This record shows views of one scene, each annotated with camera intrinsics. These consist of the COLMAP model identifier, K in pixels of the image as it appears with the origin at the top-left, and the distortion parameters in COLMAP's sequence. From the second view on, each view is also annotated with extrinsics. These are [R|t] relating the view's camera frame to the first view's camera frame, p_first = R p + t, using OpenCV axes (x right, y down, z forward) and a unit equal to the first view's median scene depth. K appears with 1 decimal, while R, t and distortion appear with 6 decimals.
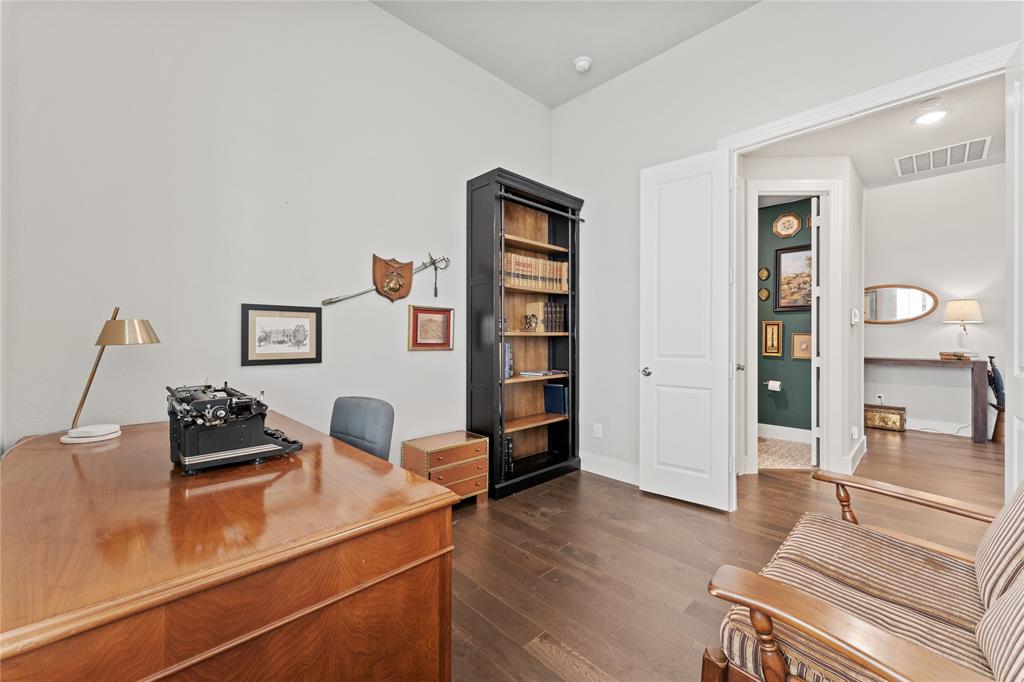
lens RADIAL K [[407.3, 0, 509.8], [0, 407.3, 339.3], [0, 0, 1]] dist [0.000041, -0.000002]
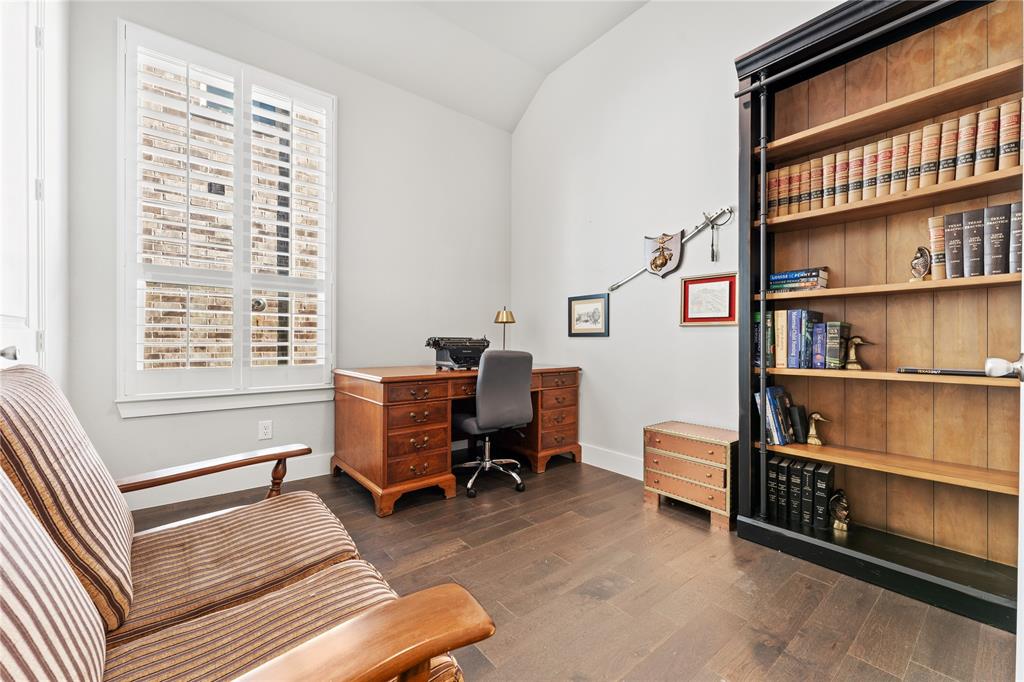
lens RADIAL K [[407.3, 0, 509.8], [0, 407.3, 339.3], [0, 0, 1]] dist [0.000041, -0.000002]
pose [[-0.088035, -0.009416, -0.996073, 0.950661], [-0.009171, 0.999921, -0.008642, 0.091516], [0.996075, 0.008375, -0.088114, 0.914209]]
